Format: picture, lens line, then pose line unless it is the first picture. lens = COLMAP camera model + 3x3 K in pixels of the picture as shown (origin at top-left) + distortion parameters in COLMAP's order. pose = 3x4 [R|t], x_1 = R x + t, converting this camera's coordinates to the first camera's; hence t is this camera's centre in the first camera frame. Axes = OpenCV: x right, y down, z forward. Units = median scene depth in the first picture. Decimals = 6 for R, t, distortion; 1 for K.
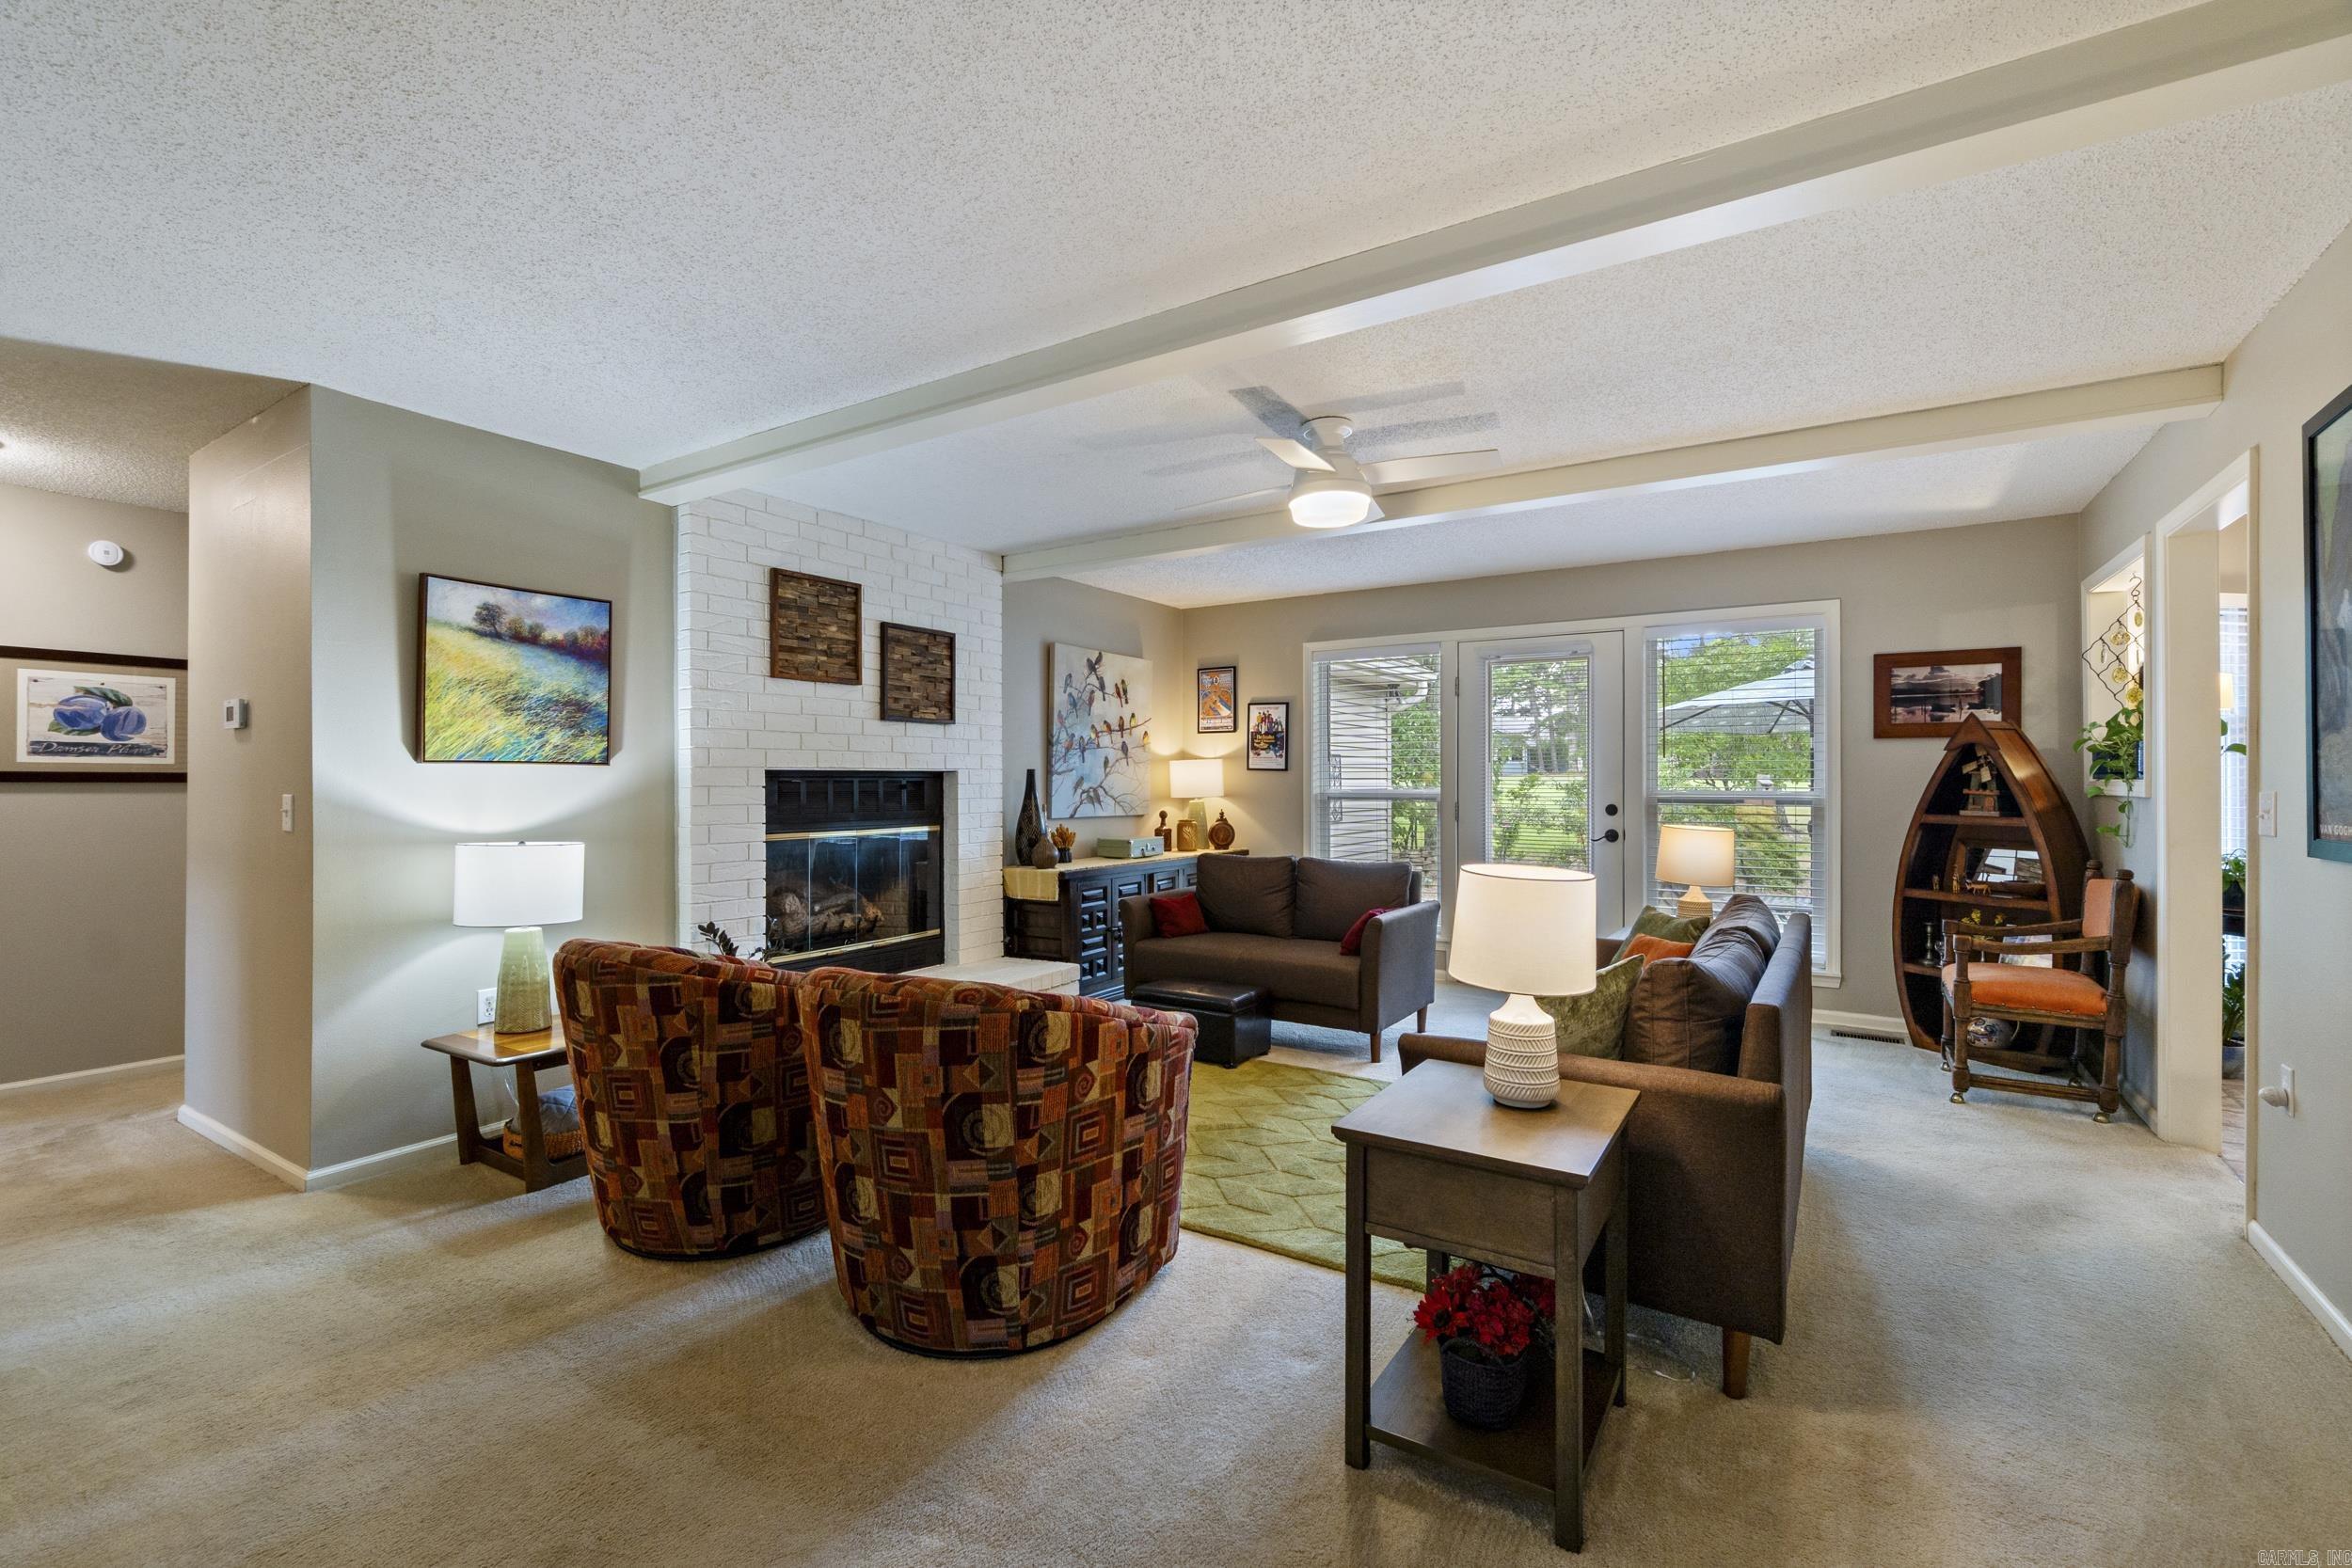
lens RADIAL K [[1021.2, 0, 1181.7], [0, 1021.2, 774.2], [0, 0, 1]] dist [-0.003303, 0.000961]
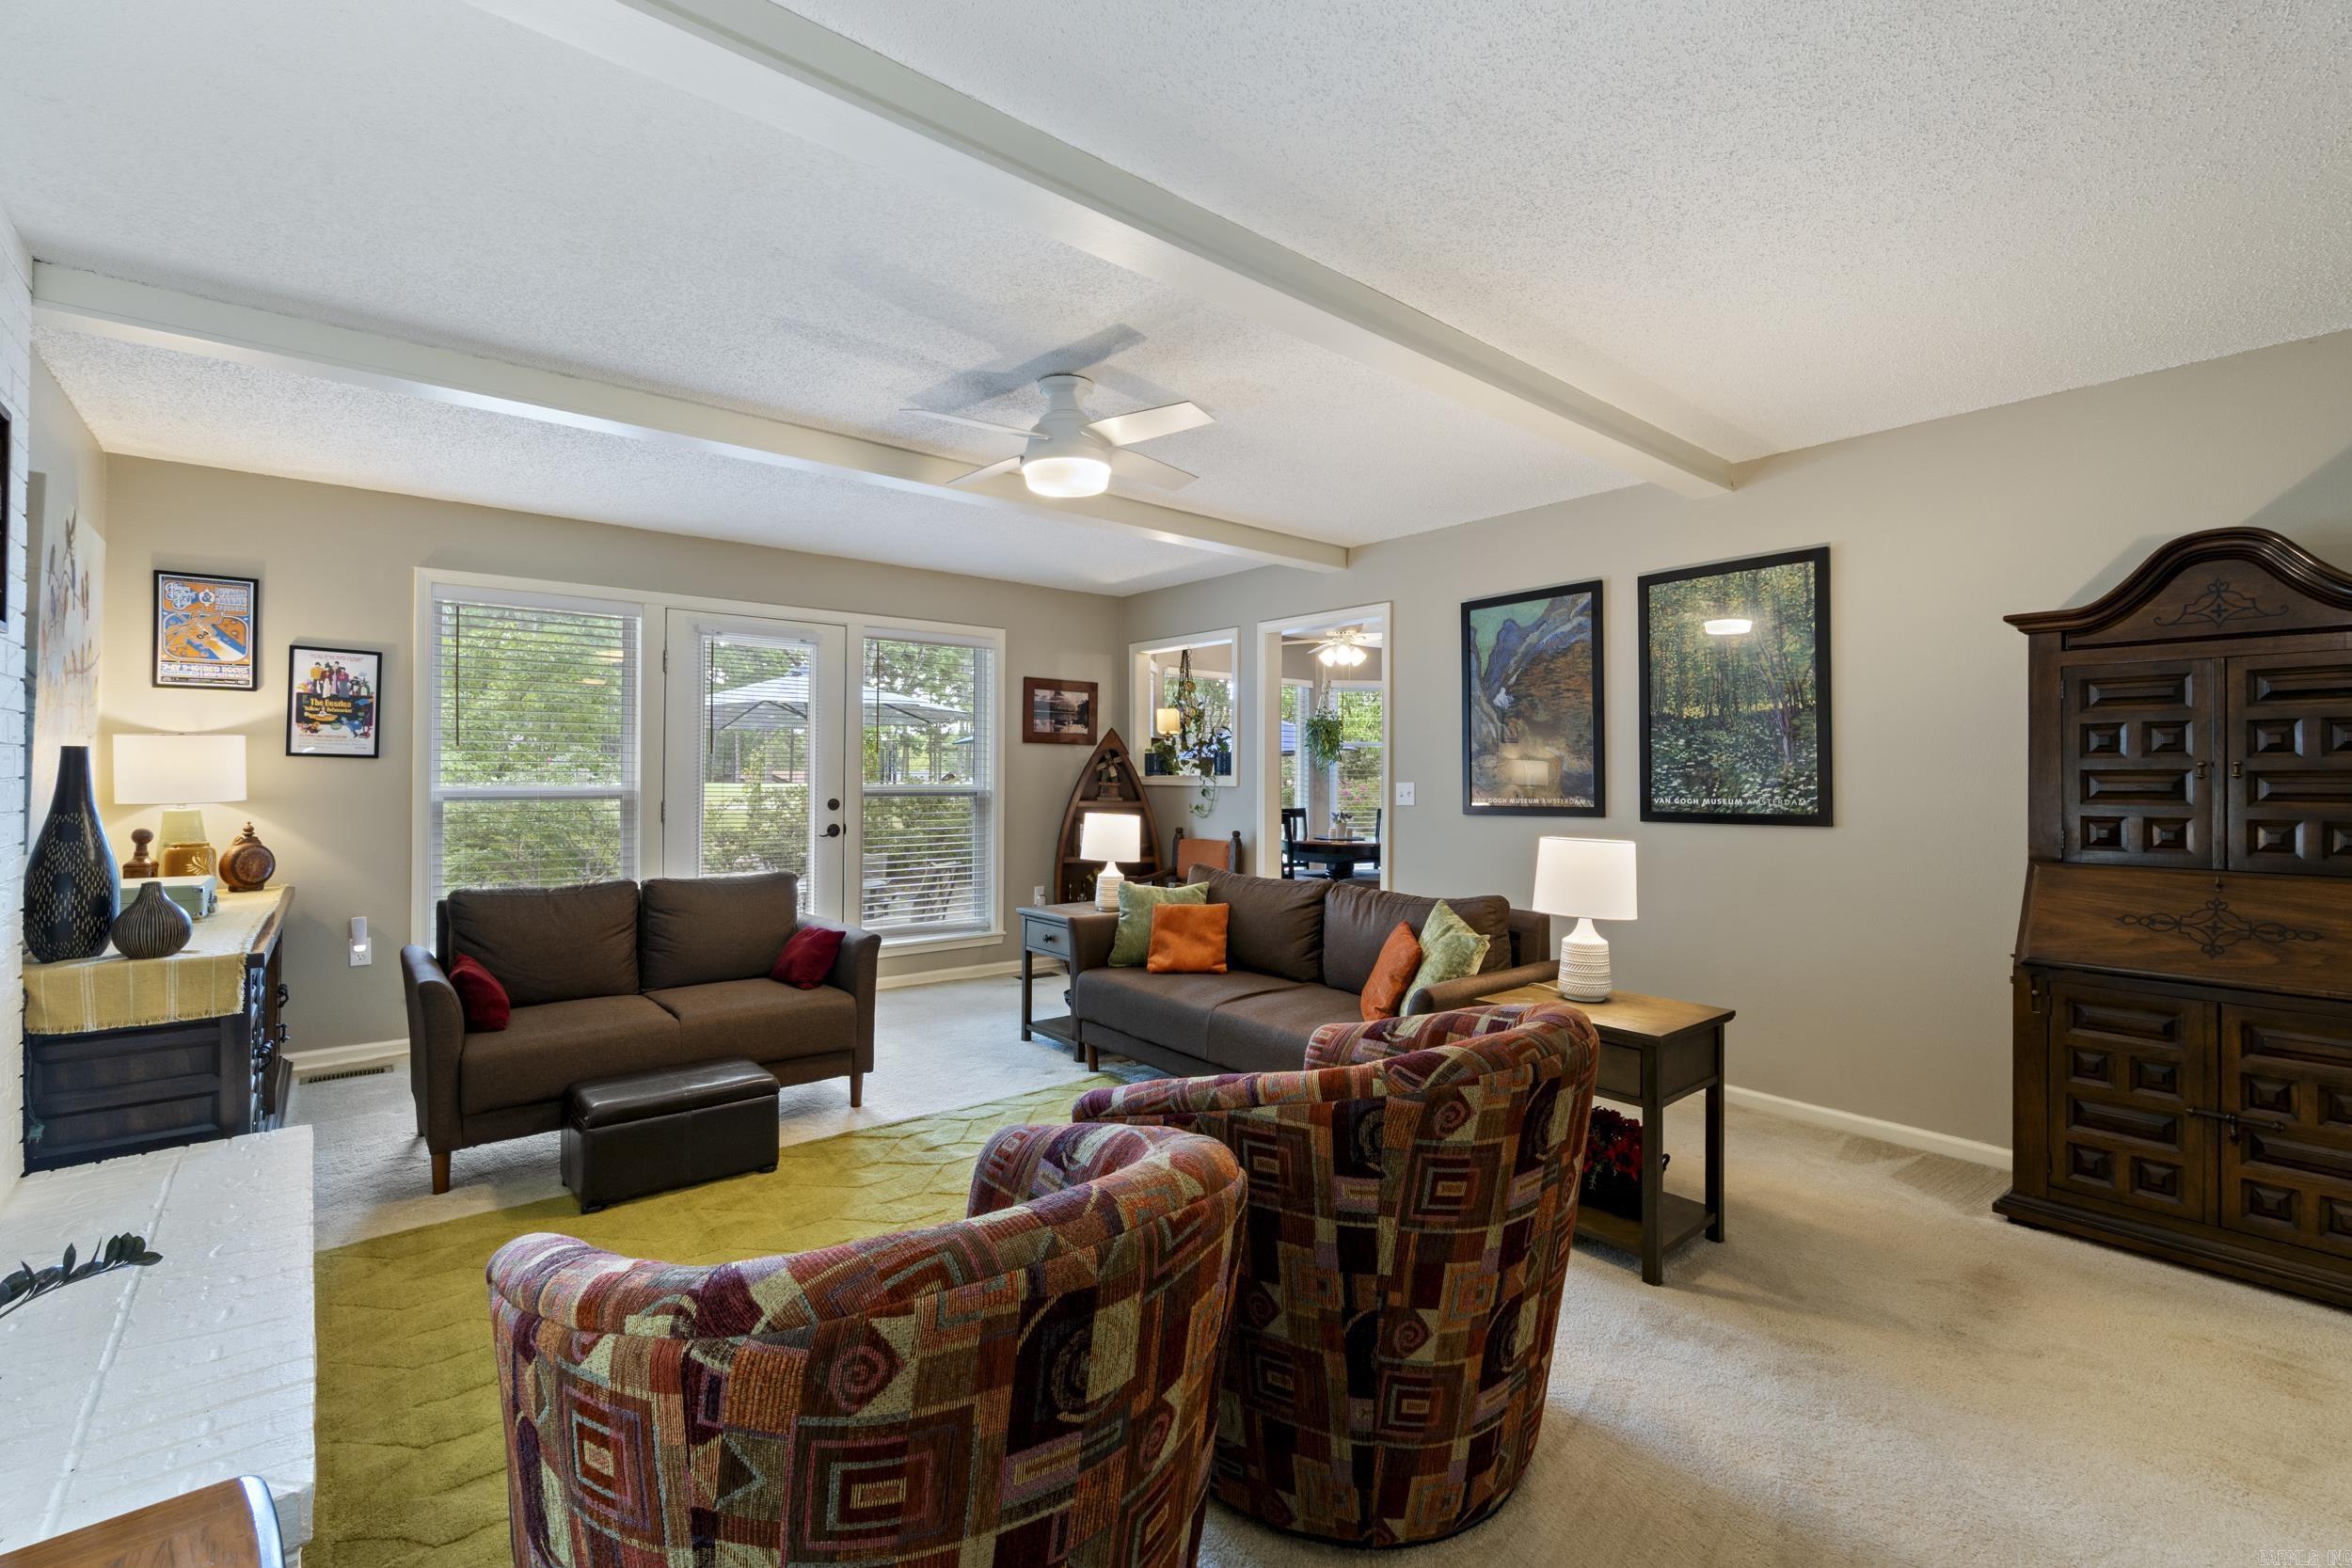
lens RADIAL K [[1021.2, 0, 1168.7], [0, 1021.2, 767.4], [0, 0, 1]] dist [-0.003303, 0.000961]
pose [[0.301671, 0.009175, 0.953368, -0.484484], [-0.009127, 0.999936, -0.006735, 0.002837], [-0.953368, -0.006669, 0.301735, 0.443435]]
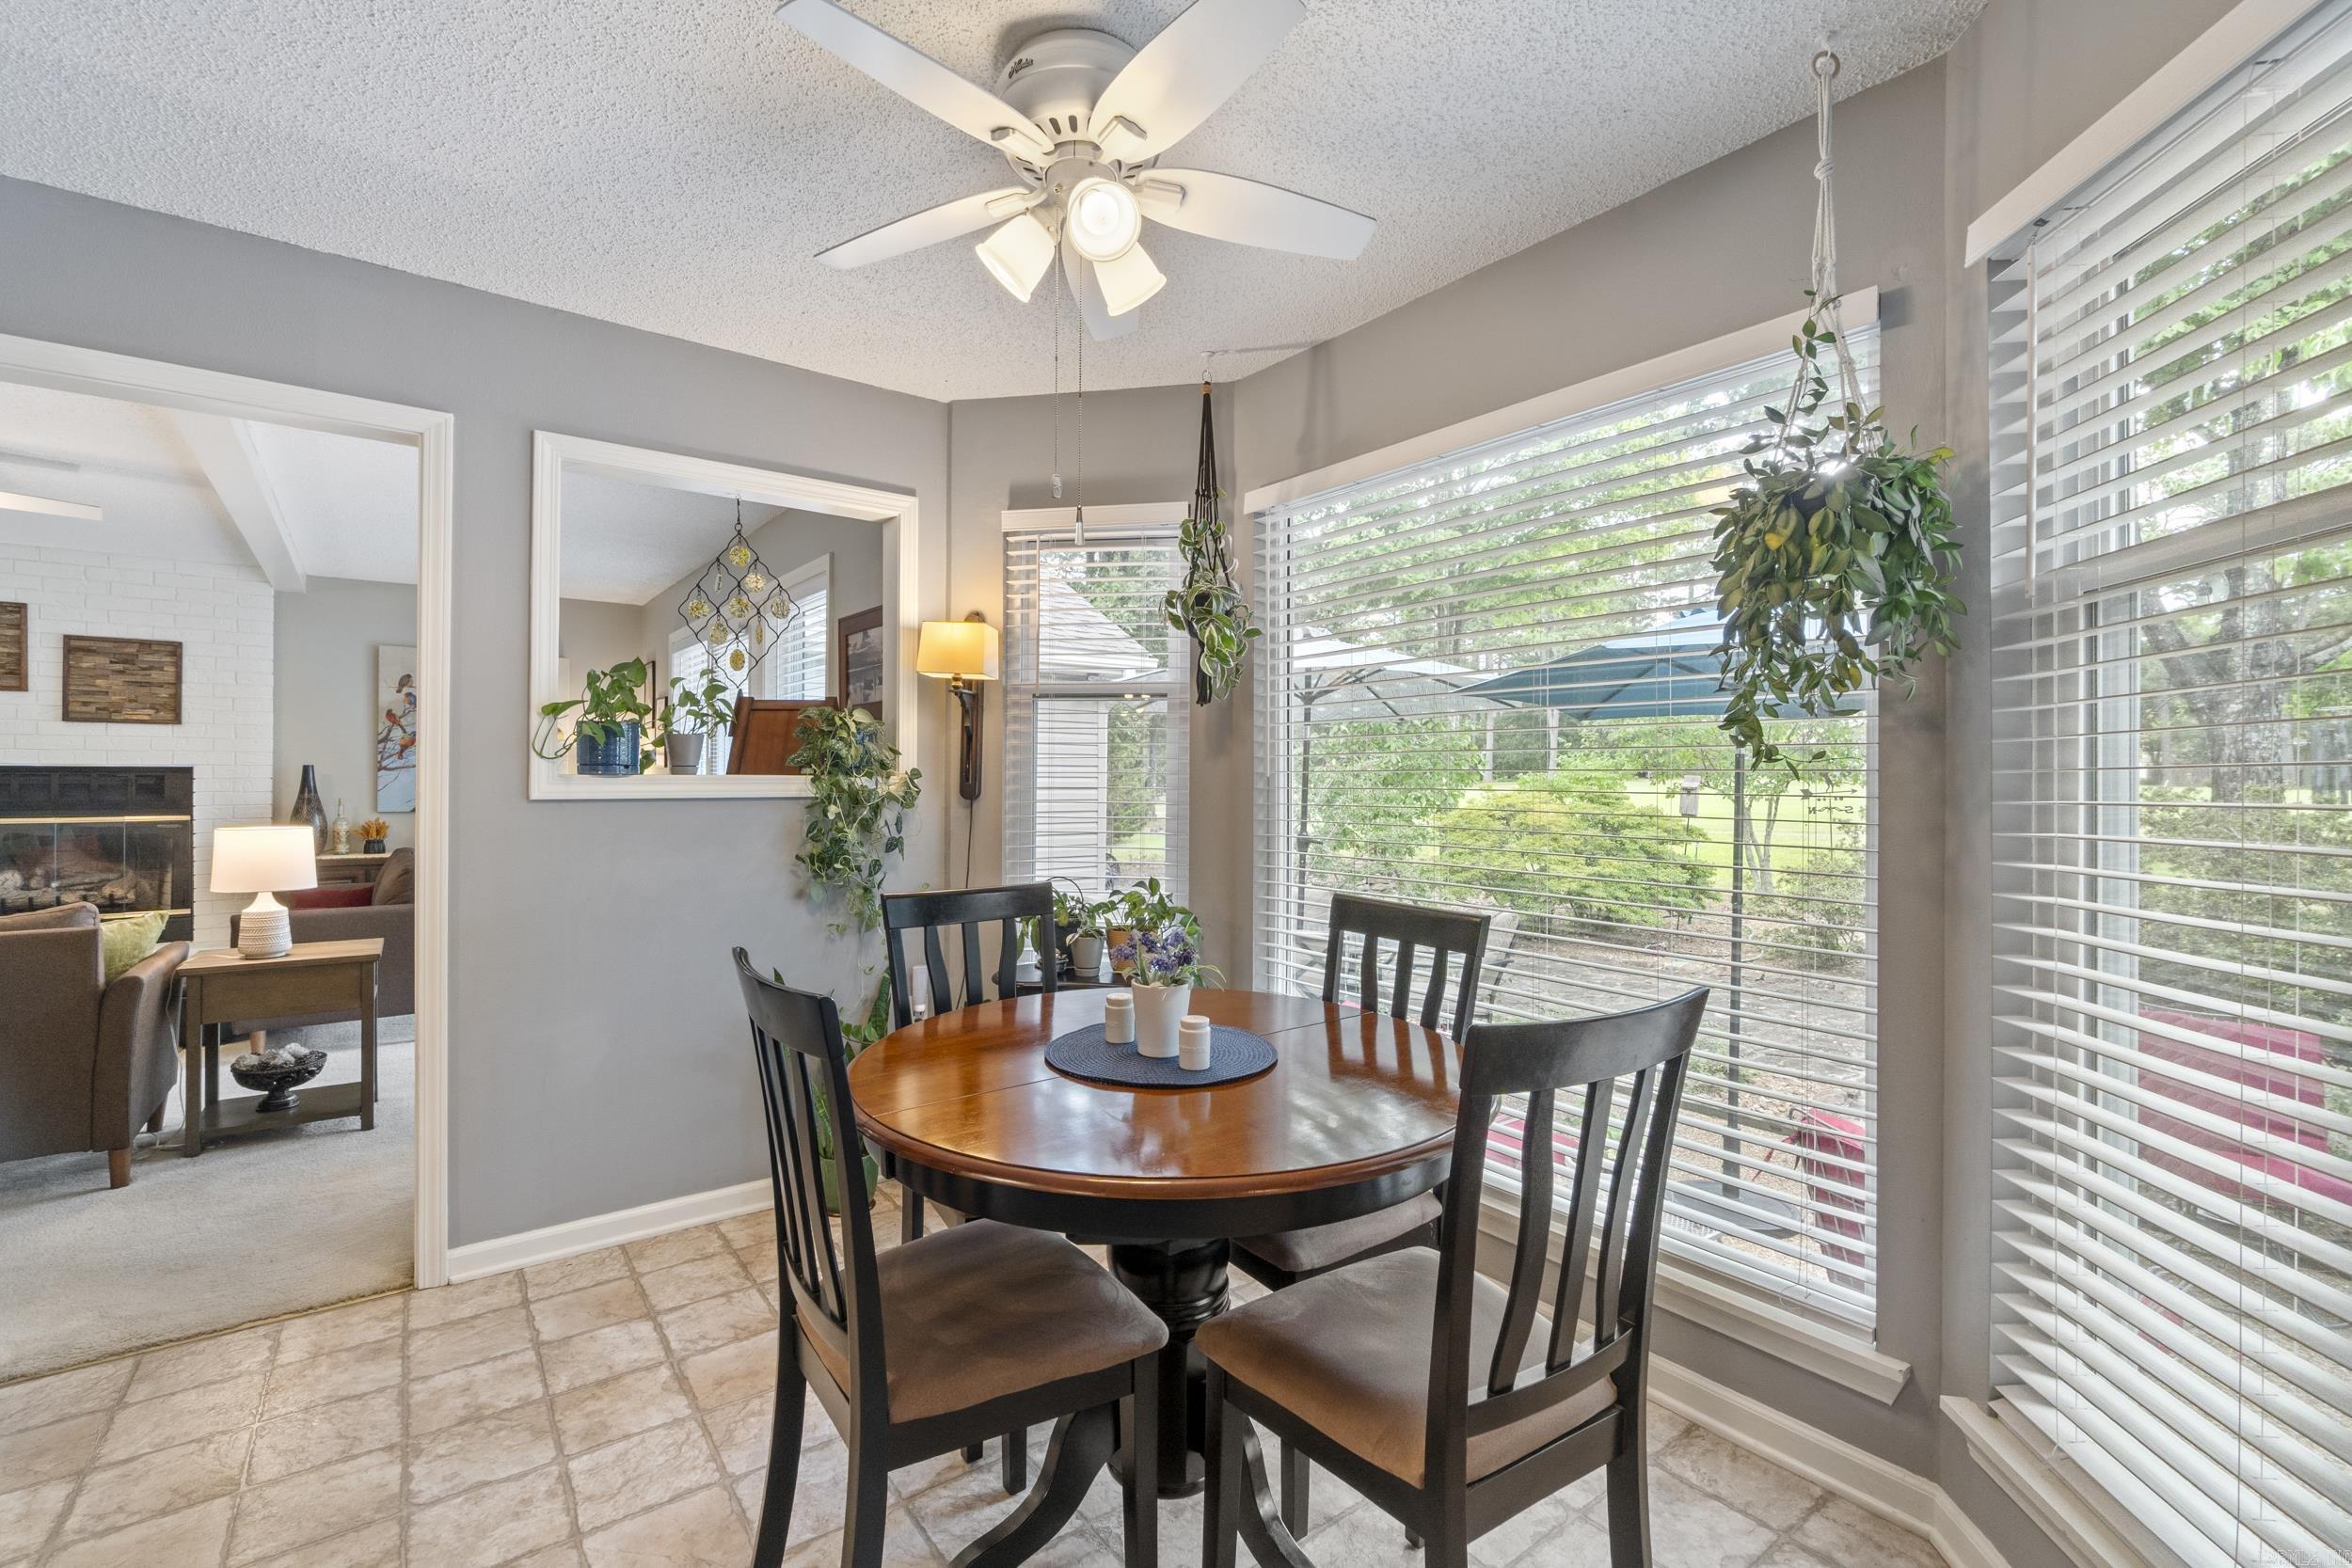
lens RADIAL K [[1021.2, 0, 1156.9], [0, 1021.2, 781.0], [0, 0, 1]] dist [-0.003303, 0.000961]
pose [[0.940775, 0.002786, -0.339019, 1.175572], [-0.000829, 0.999982, 0.005917, 0.005399], [0.339029, -0.005285, 0.940761, 0.327414]]
